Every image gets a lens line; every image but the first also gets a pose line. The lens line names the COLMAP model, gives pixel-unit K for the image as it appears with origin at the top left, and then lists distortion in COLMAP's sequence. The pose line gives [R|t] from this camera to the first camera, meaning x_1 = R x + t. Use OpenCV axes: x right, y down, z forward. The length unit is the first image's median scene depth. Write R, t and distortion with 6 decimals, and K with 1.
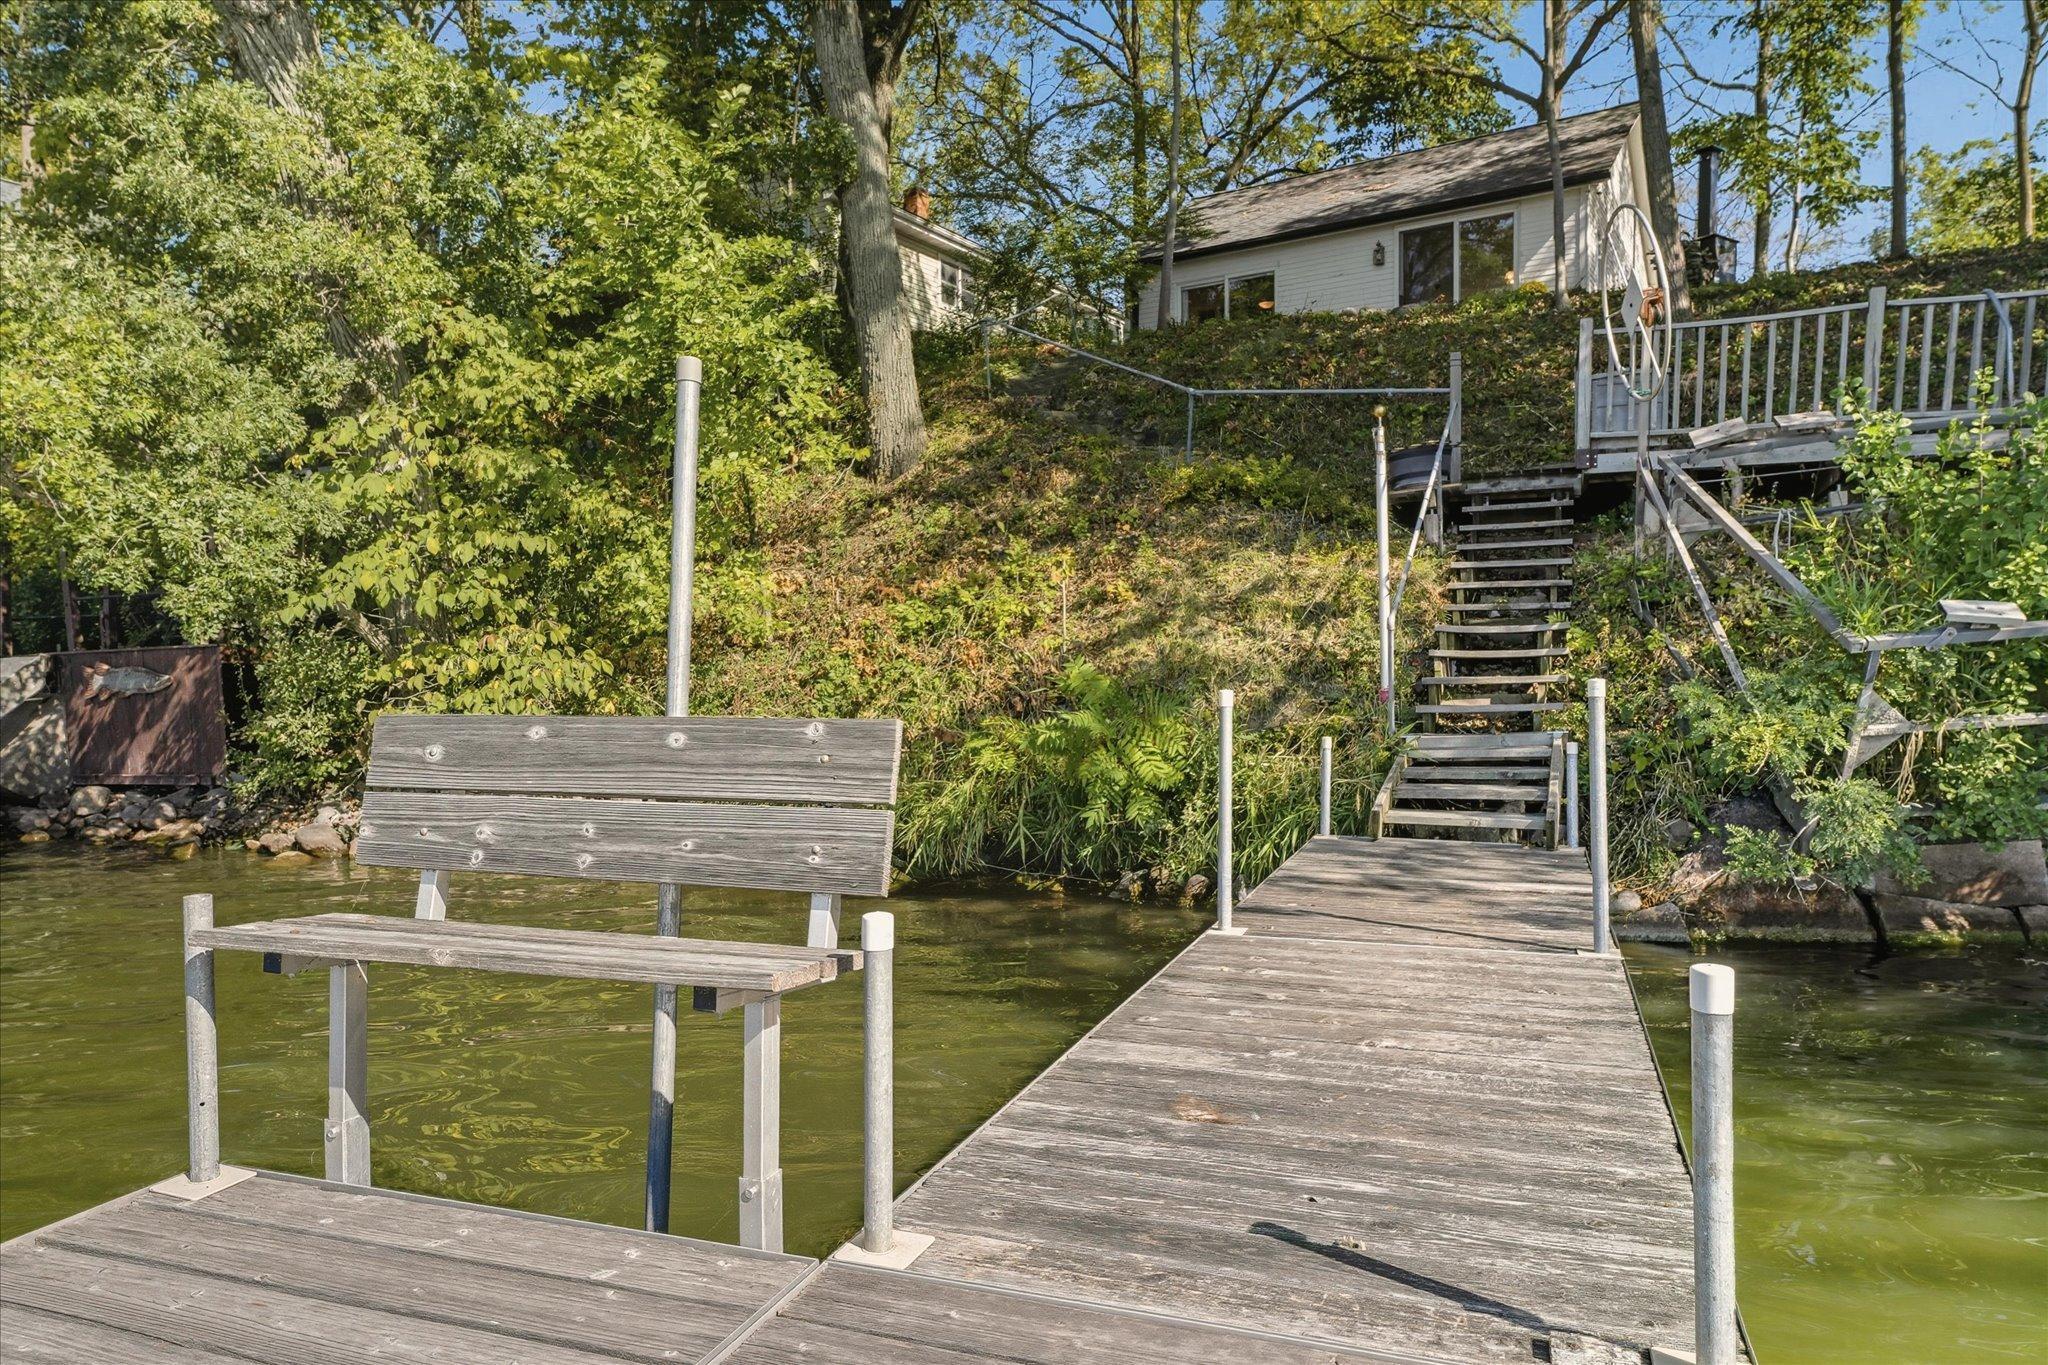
lens RADIAL K [[1380.3, 0, 1024.0], [0, 1380.3, 682.5], [0, 0, 1]] dist [0.039601, 0.000674]
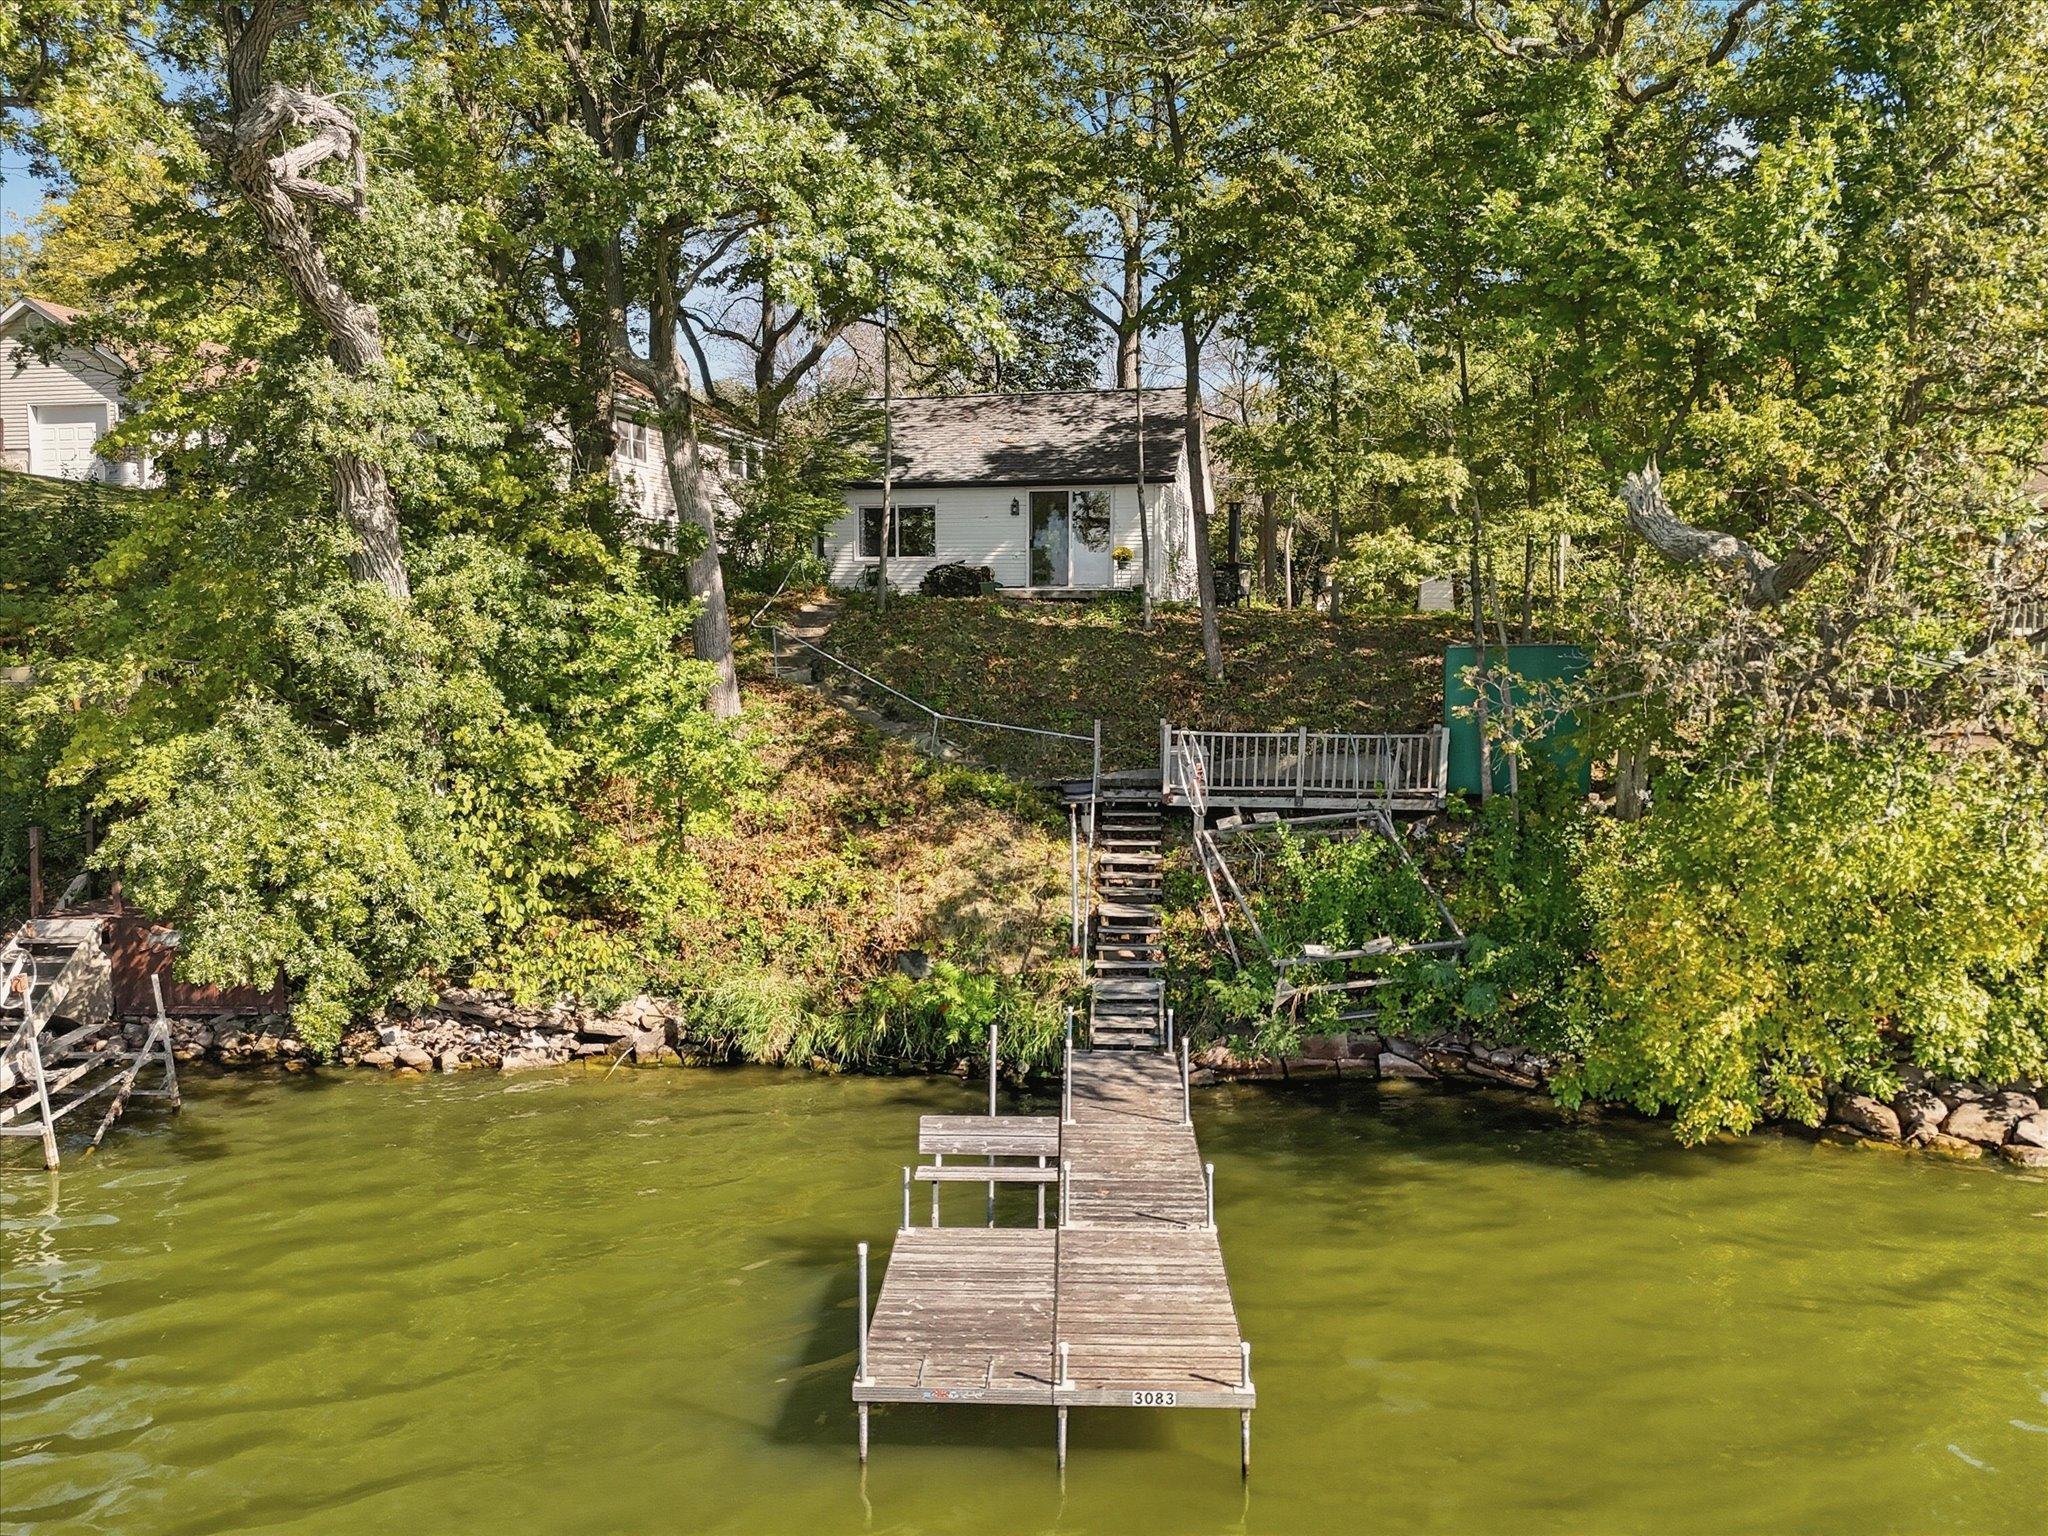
lens RADIAL K [[1512.6, 0, 1024.0], [0, 1512.6, 768.0], [0, 0, 1]] dist [0.038687, -0.000826]
pose [[0.952301, -0.017552, 0.304656, -0.637060], [-0.003005, 0.997757, 0.066876, -0.549180], [-0.305146, -0.064602, 0.950112, -1.383196]]
